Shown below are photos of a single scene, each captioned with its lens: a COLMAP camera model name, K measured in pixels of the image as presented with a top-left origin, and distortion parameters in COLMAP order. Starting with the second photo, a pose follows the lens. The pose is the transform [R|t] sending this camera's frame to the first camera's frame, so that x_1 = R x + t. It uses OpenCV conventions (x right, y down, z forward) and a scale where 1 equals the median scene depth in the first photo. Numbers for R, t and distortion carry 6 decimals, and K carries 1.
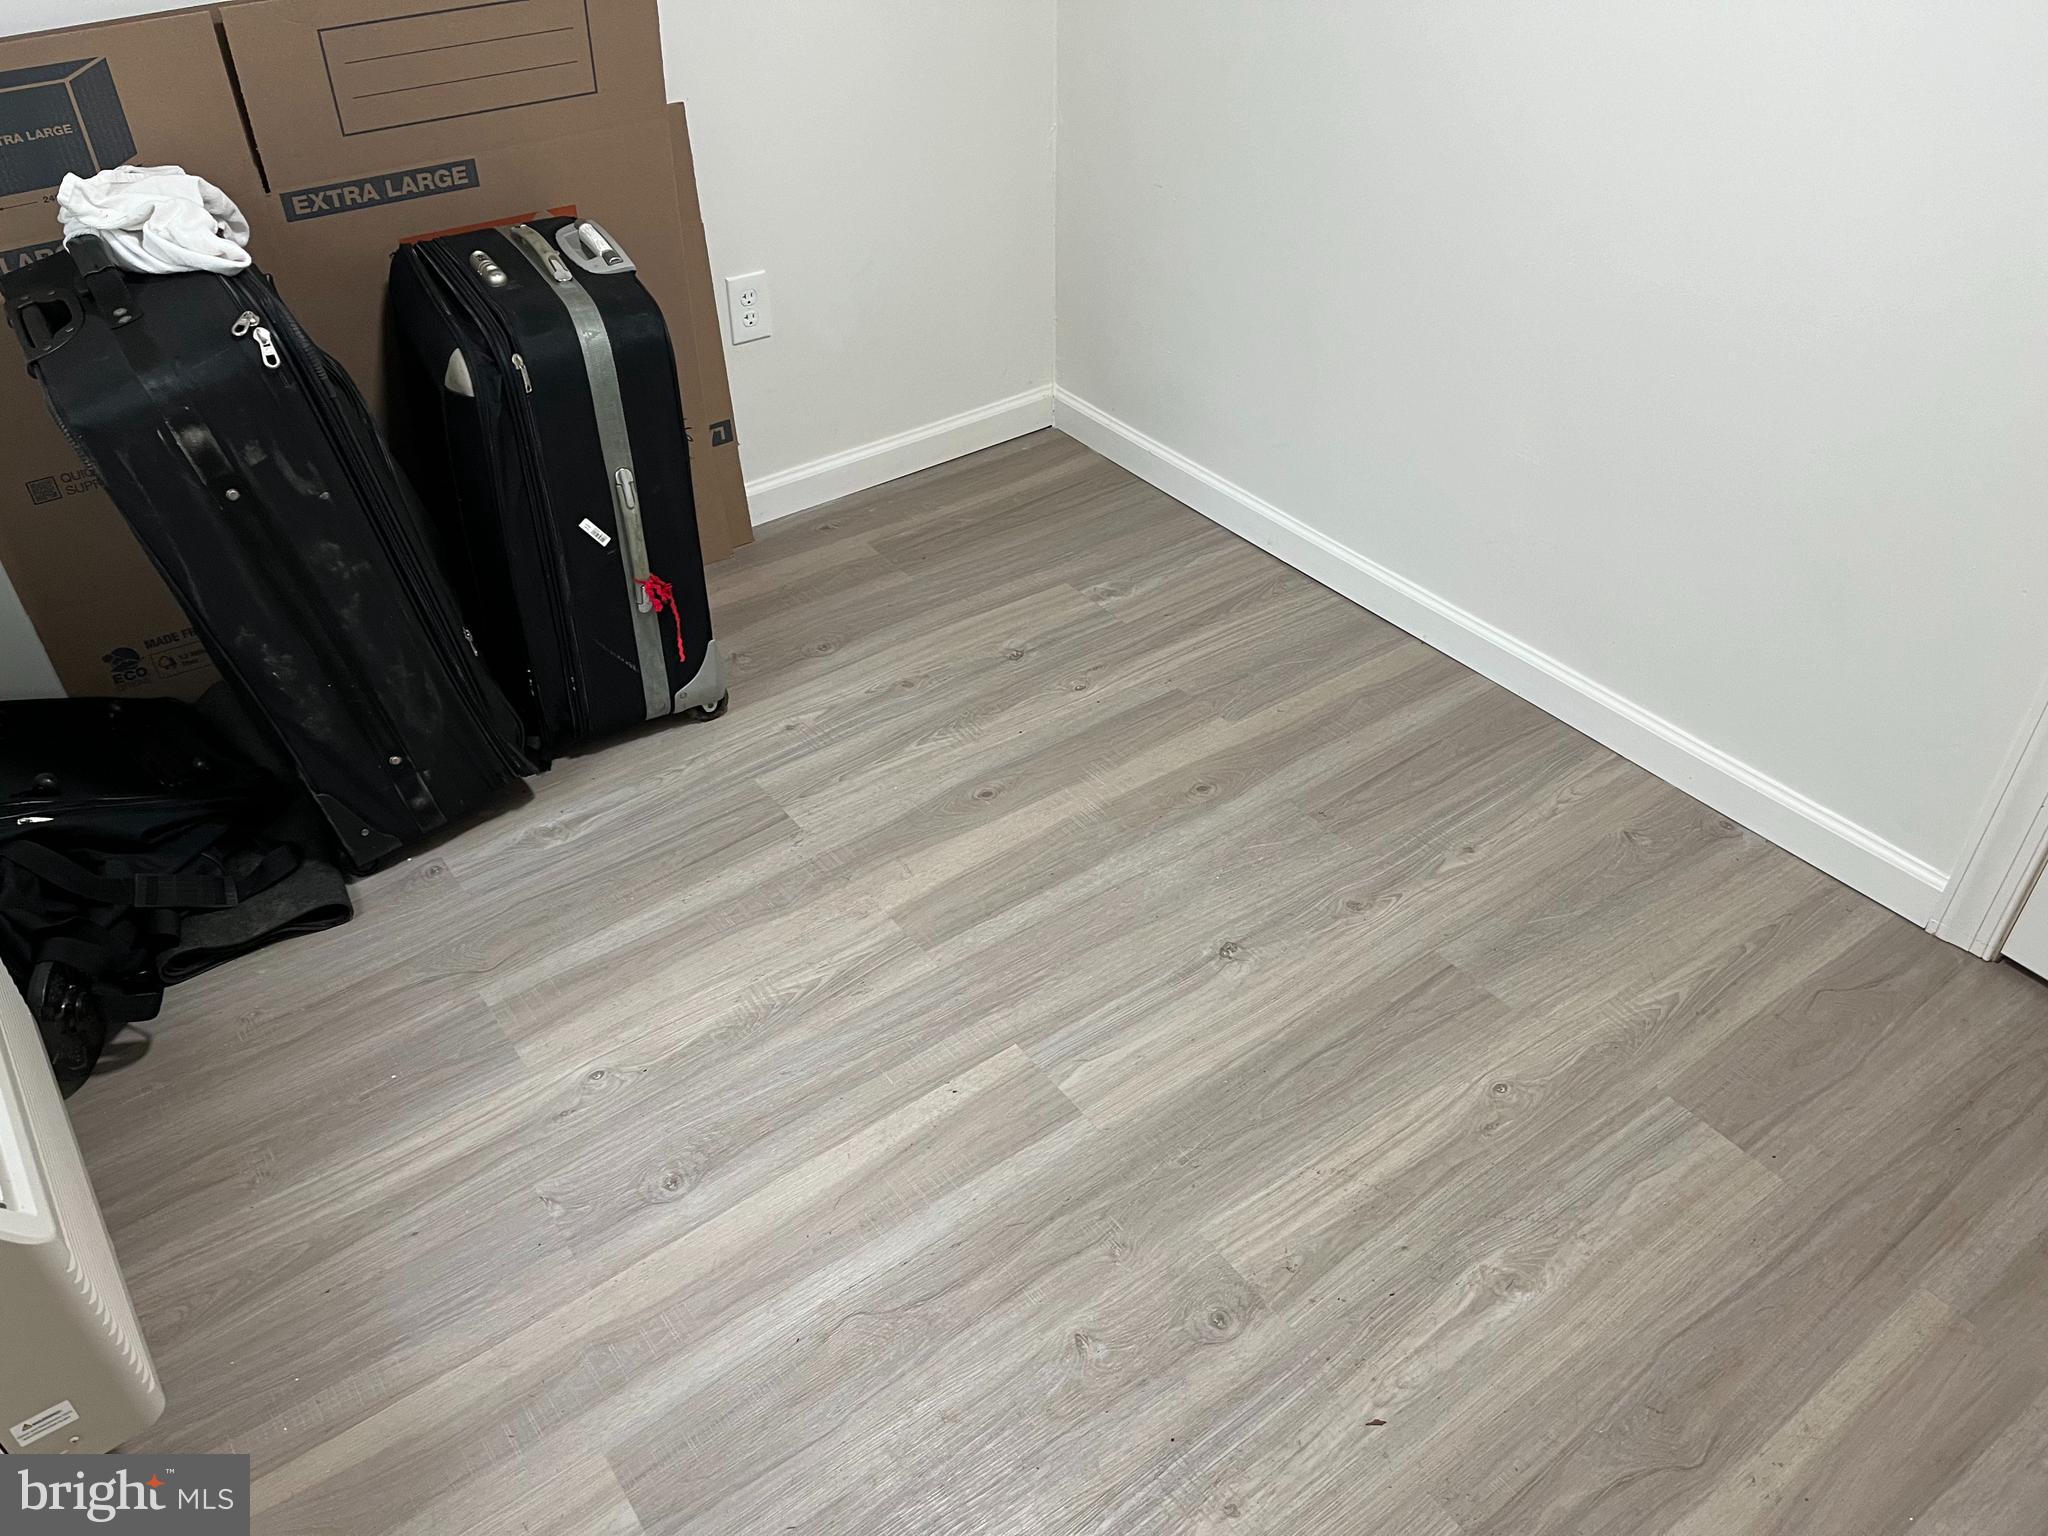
lens RADIAL K [[1553.2, 0, 1034.7], [0, 1553.2, 778.5], [0, 0, 1]] dist [0.080718, -0.103885]
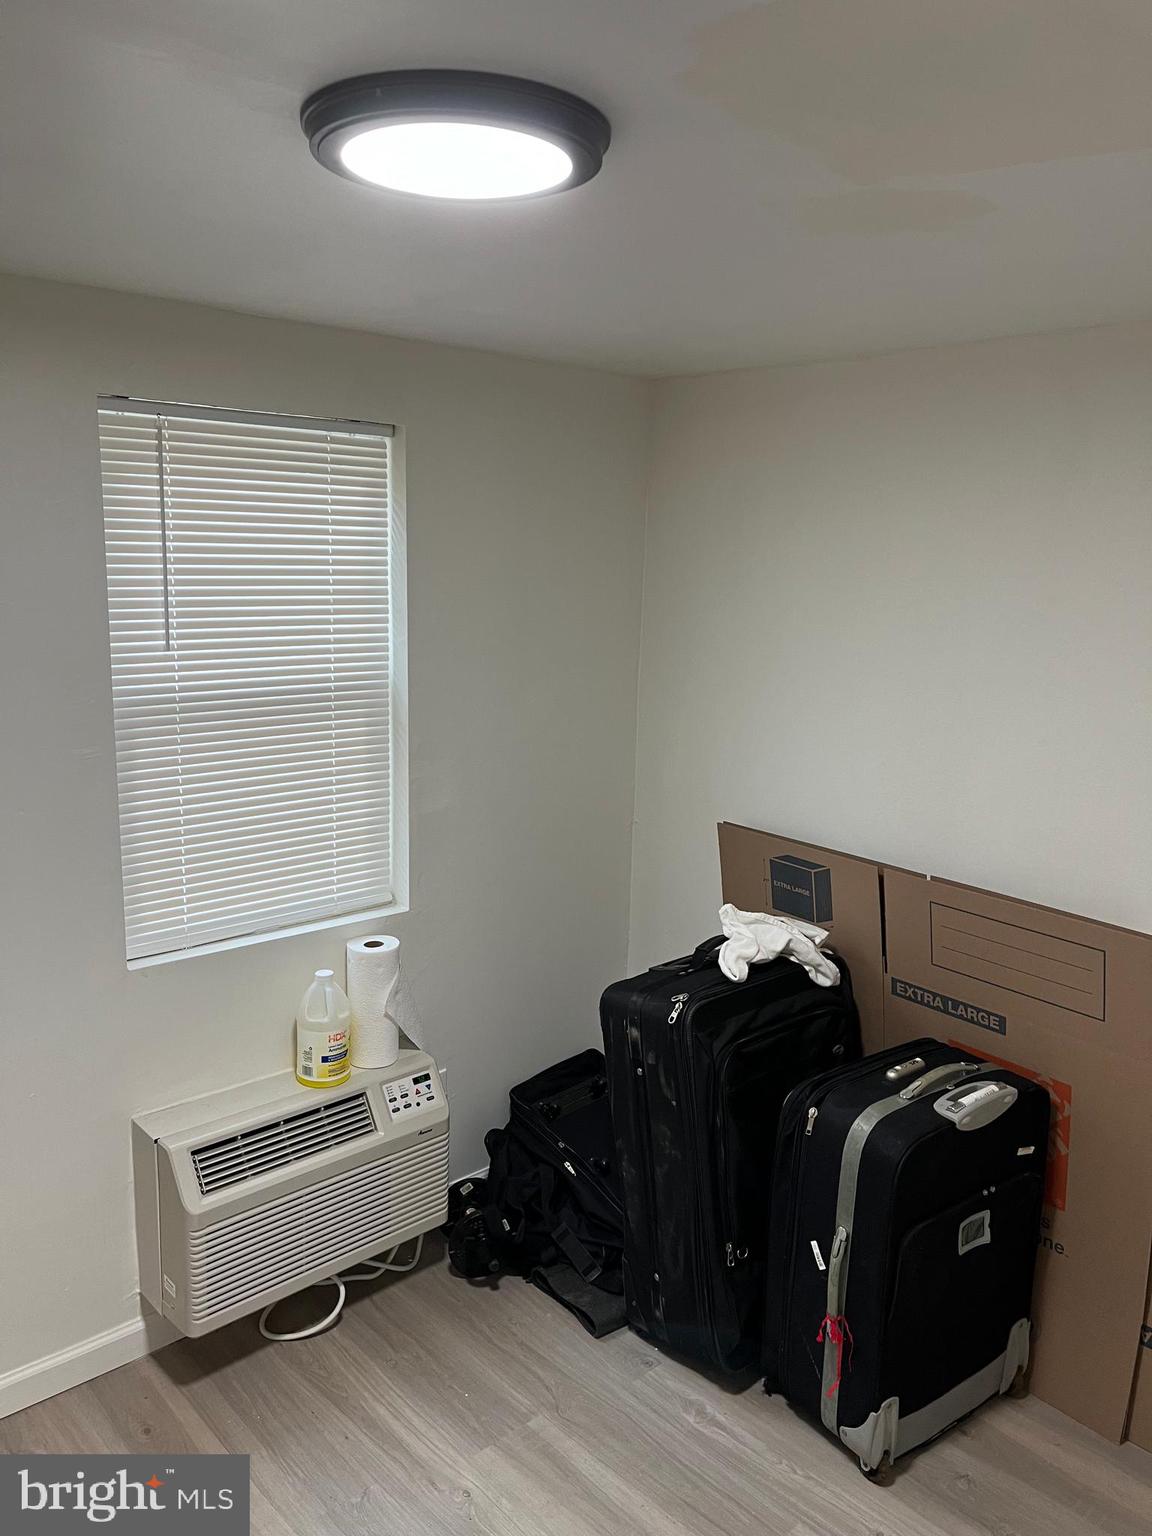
lens RADIAL K [[1164.9, 0, 578.0], [0, 1164.9, 727.8], [0, 0, 1]] dist [0.080718, -0.103885]
pose [[0.096830, 0.165531, -0.981439, 0.628756], [-0.638650, 0.766637, 0.066292, -0.450471], [0.763381, 0.620377, 0.179950, 0.398305]]
